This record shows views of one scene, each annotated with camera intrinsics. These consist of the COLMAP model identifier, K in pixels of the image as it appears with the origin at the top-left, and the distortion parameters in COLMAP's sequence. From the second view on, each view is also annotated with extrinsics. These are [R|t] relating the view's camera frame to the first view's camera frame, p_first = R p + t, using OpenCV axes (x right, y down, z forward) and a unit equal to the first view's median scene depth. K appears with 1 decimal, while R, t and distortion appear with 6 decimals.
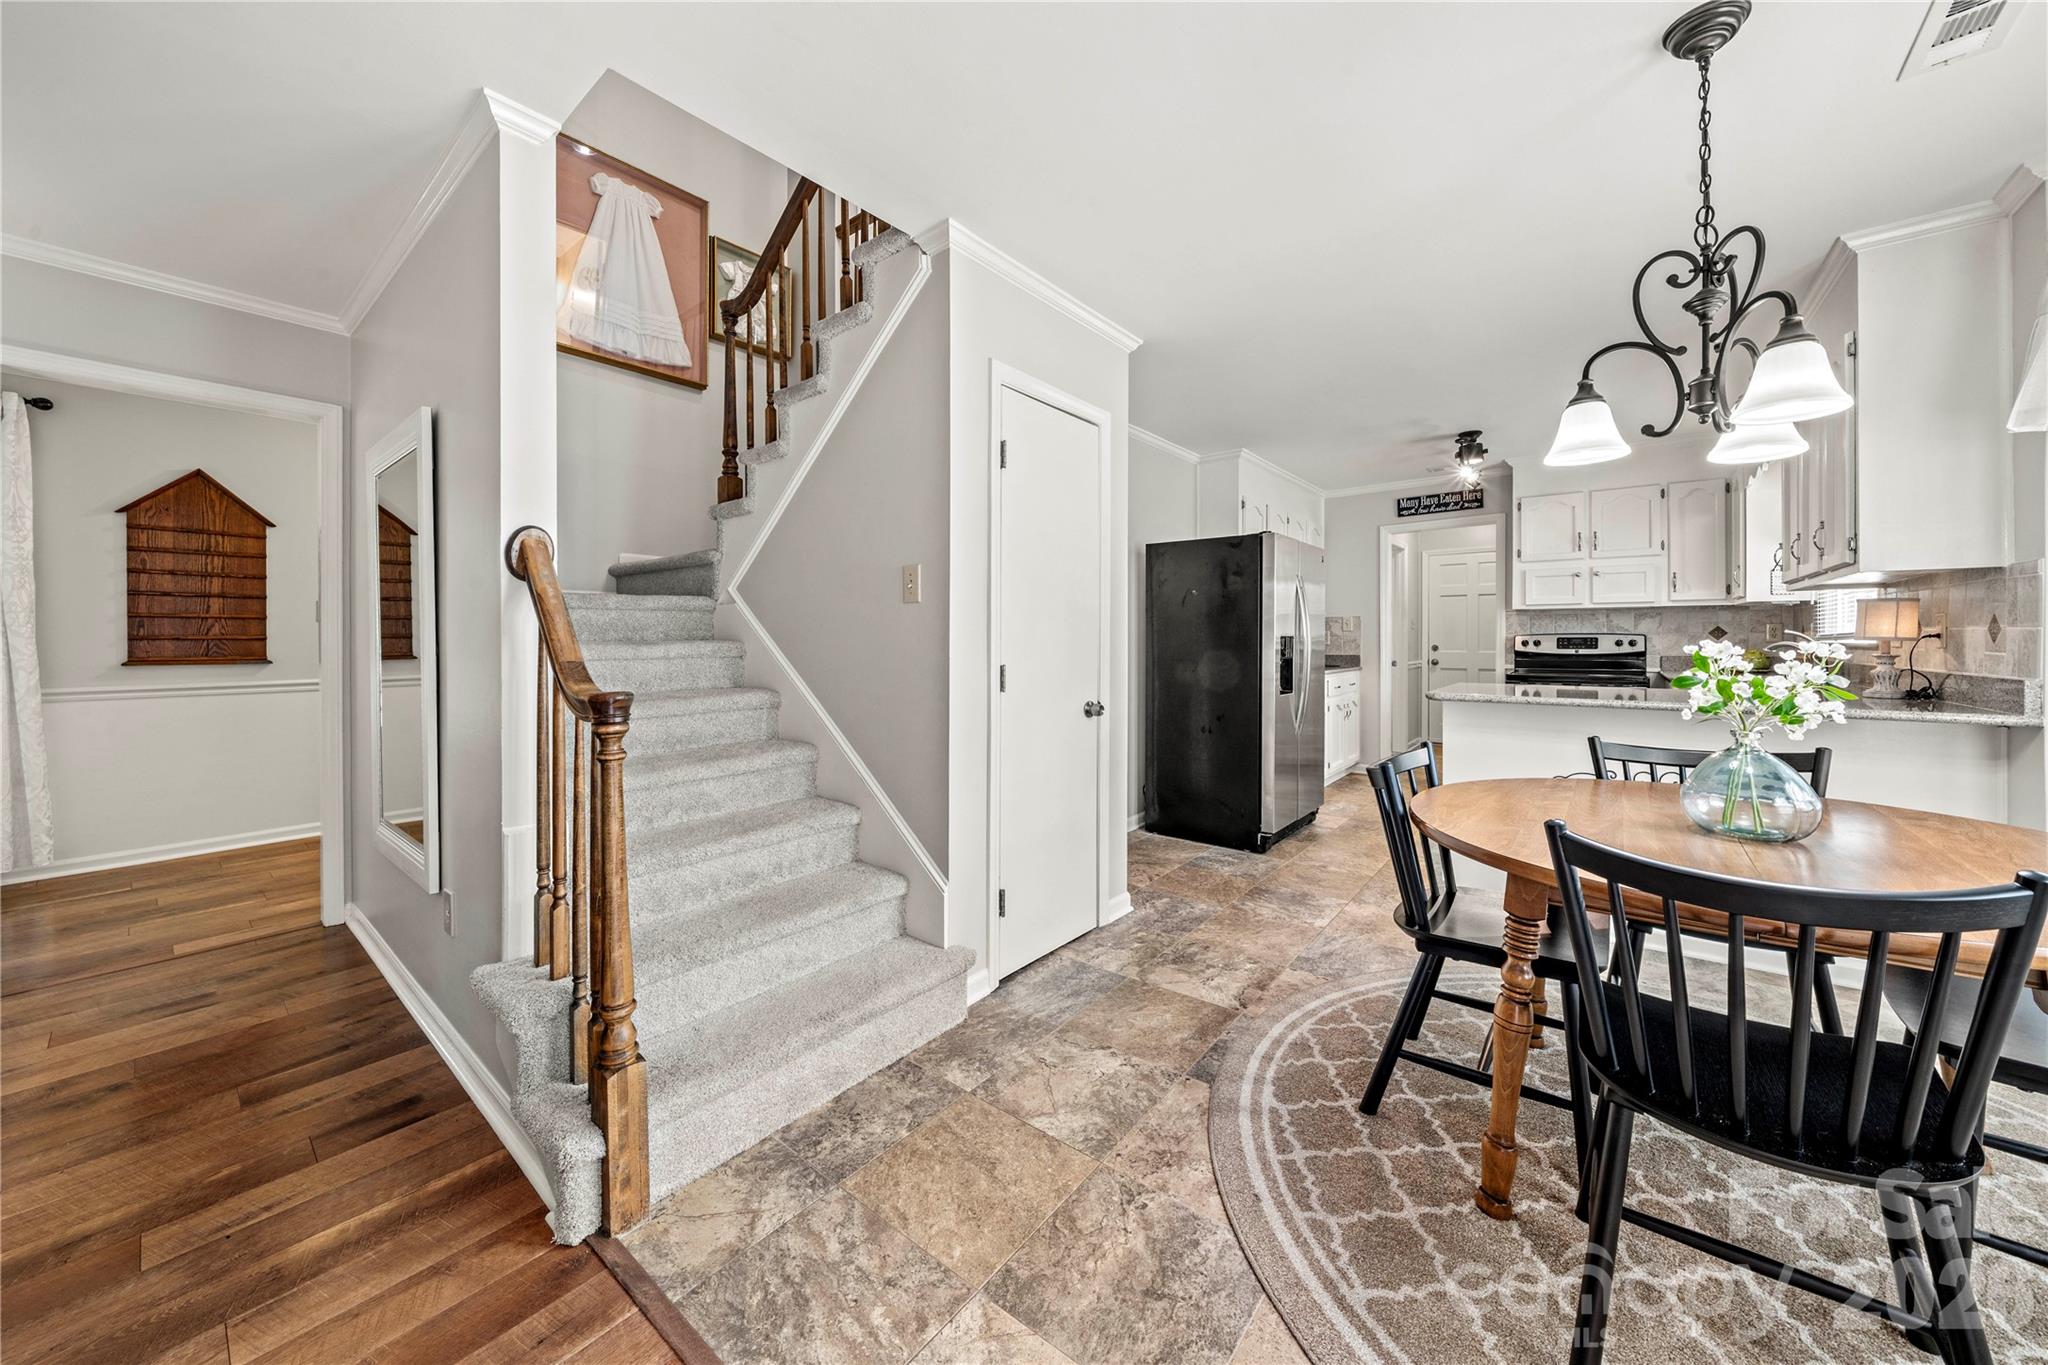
lens RADIAL K [[709.7, 0, 1016.8], [0, 709.7, 634.5], [0, 0, 1]] dist [-0.000807, -0.000098]
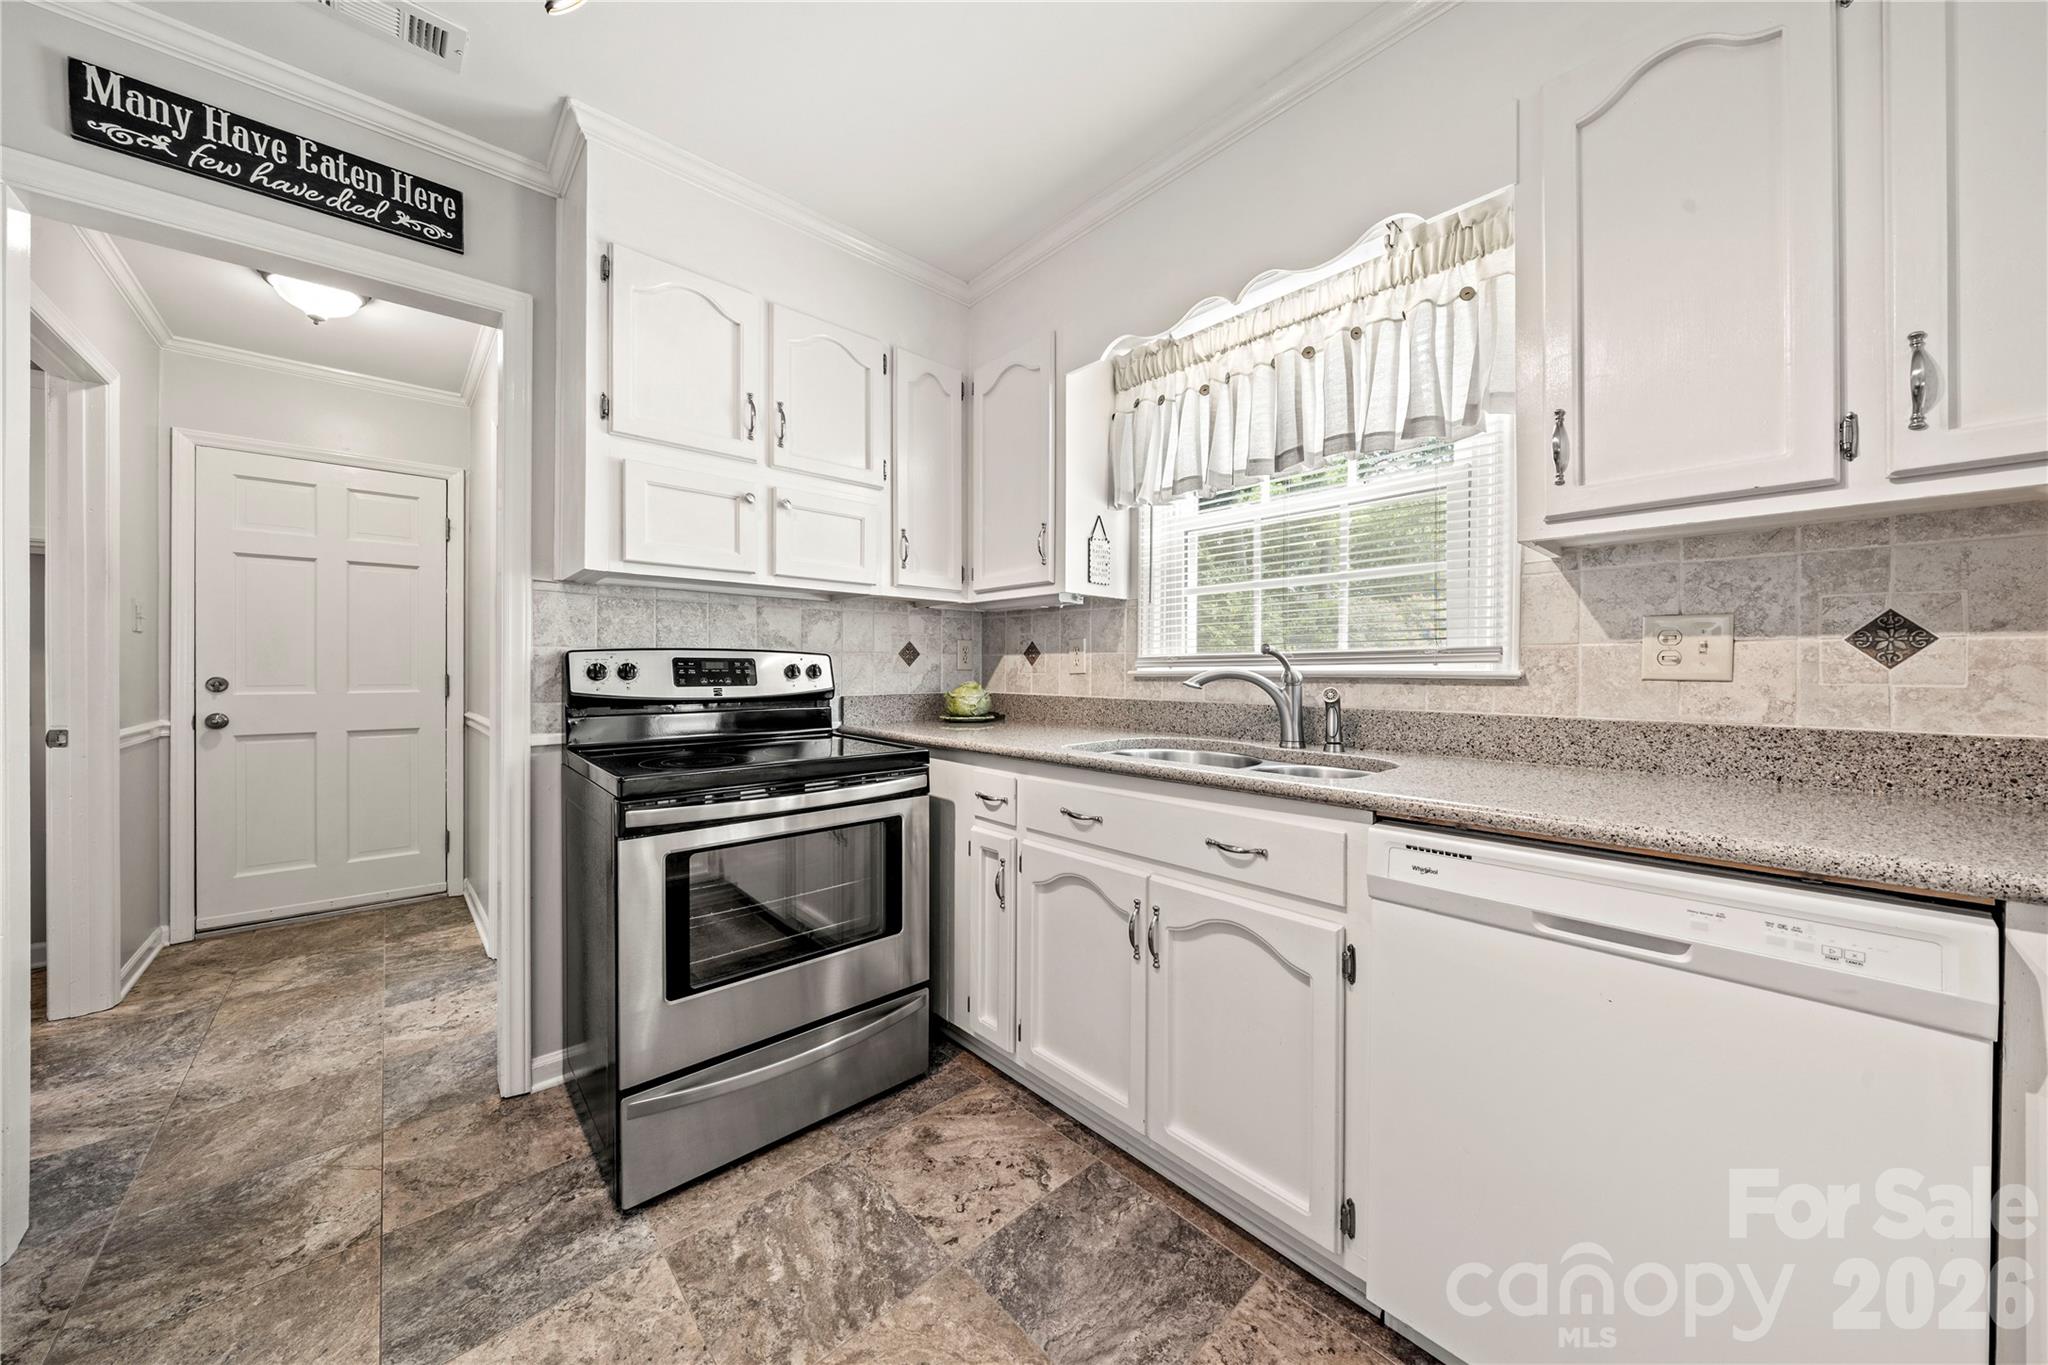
lens RADIAL K [[709.7, 0, 1035.7], [0, 709.7, 669.4], [0, 0, 1]] dist [-0.000807, -0.000098]
pose [[0.137867, -0.000454, 0.990451, 0.468872], [-0.009338, 0.999955, 0.001758, 0.009365], [-0.990407, -0.009492, 0.137856, 0.870521]]
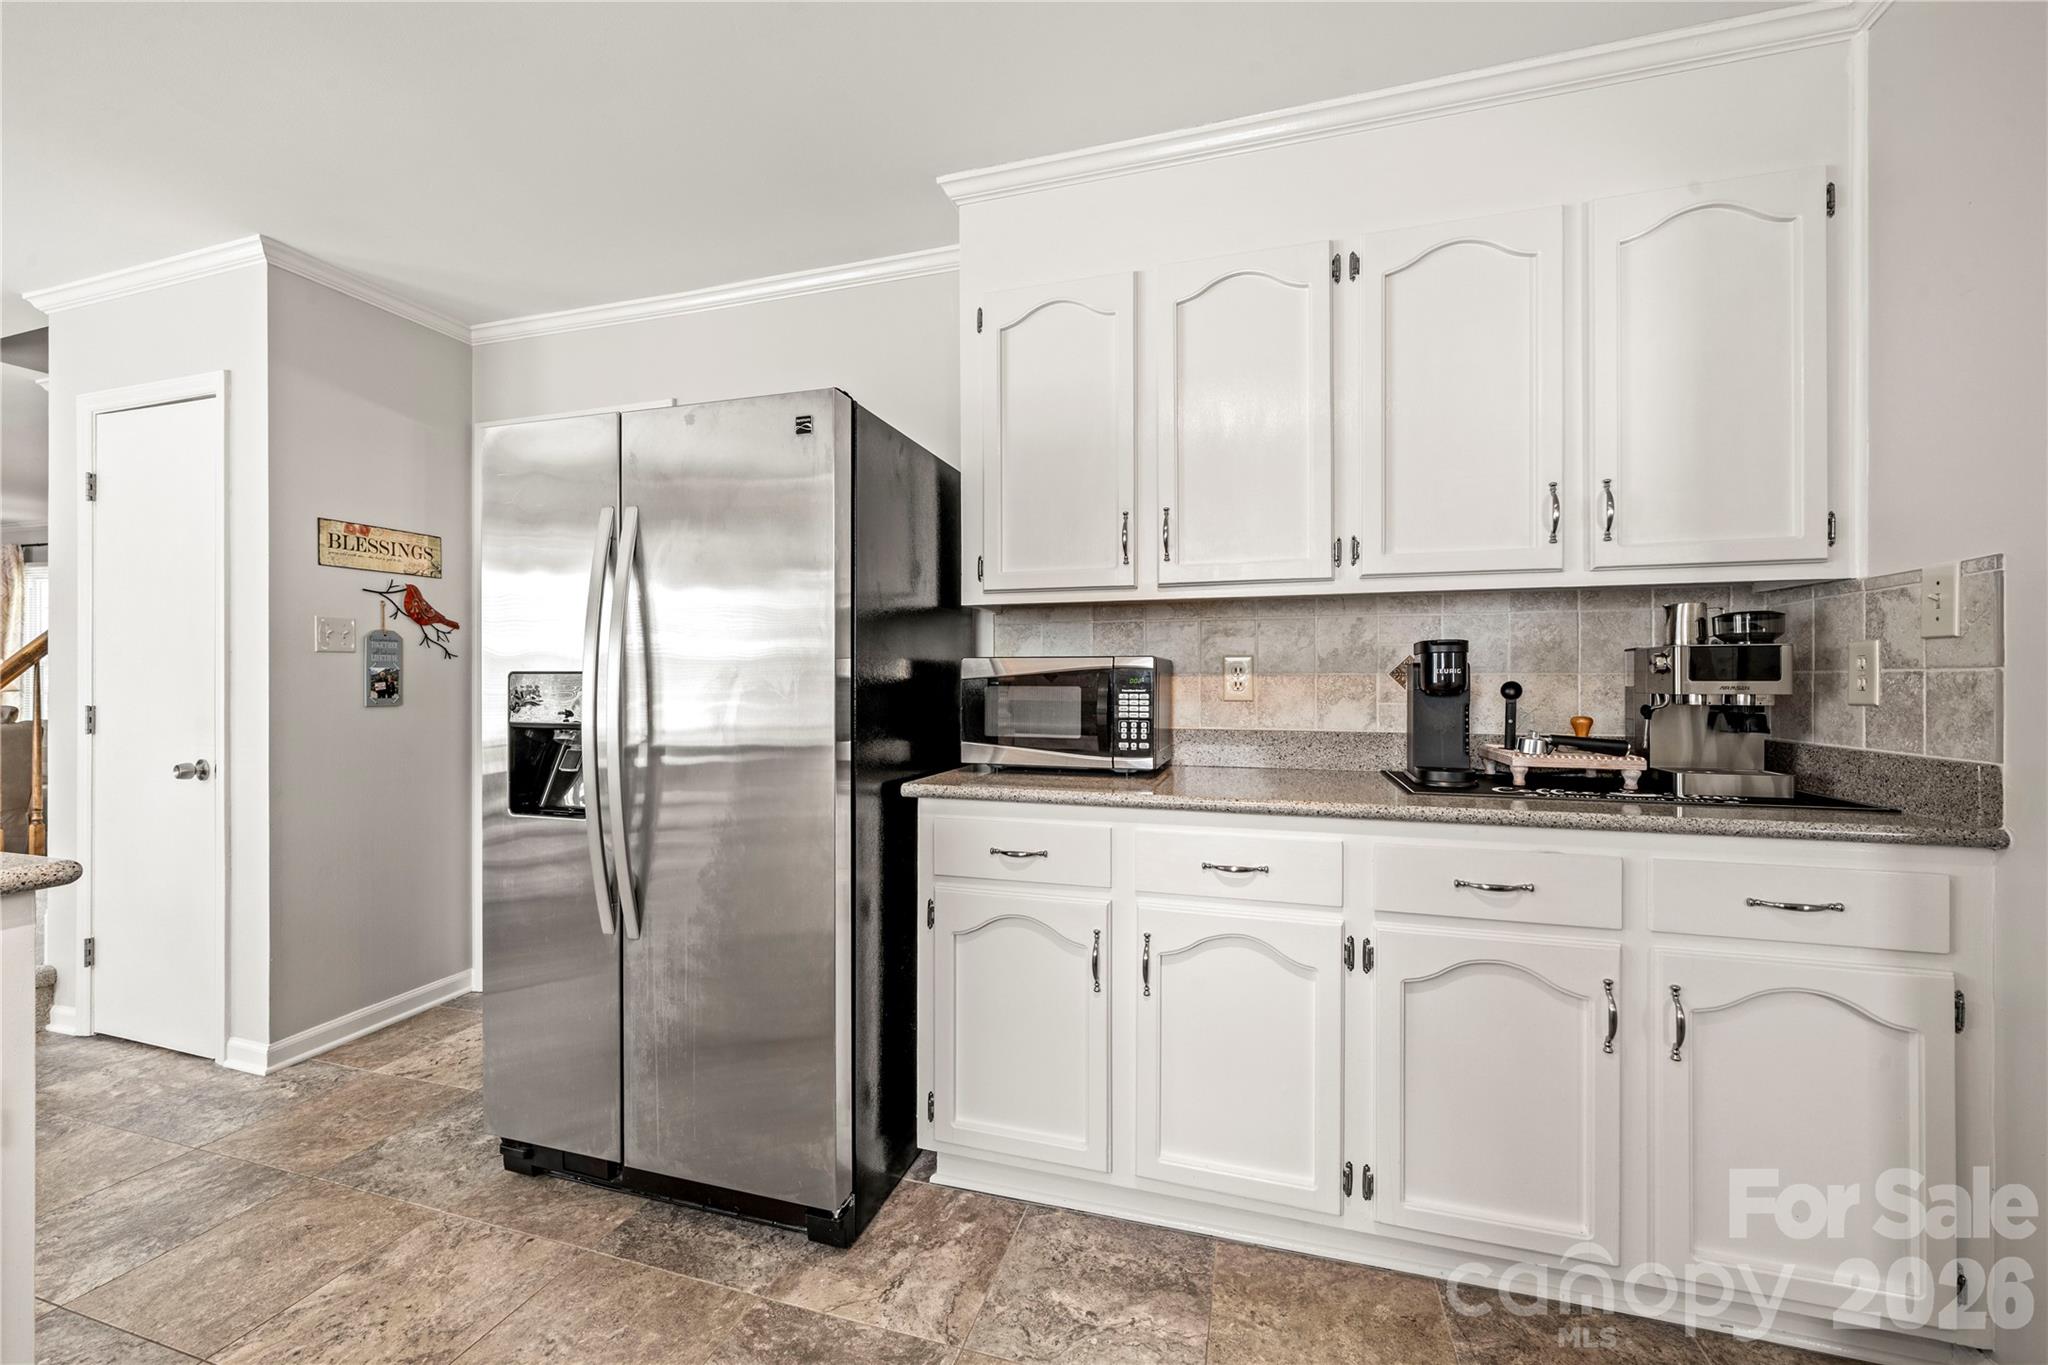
lens RADIAL K [[787.8, 0, 1038.0], [0, 787.8, 683.9], [0, 0, 1]] dist [0.001559, -0.000451]
pose [[0.385038, 0.003339, -0.922895, 0.787084], [0.004371, 0.999976, 0.005442, 0.007194], [0.922891, -0.006129, 0.385014, 0.956697]]
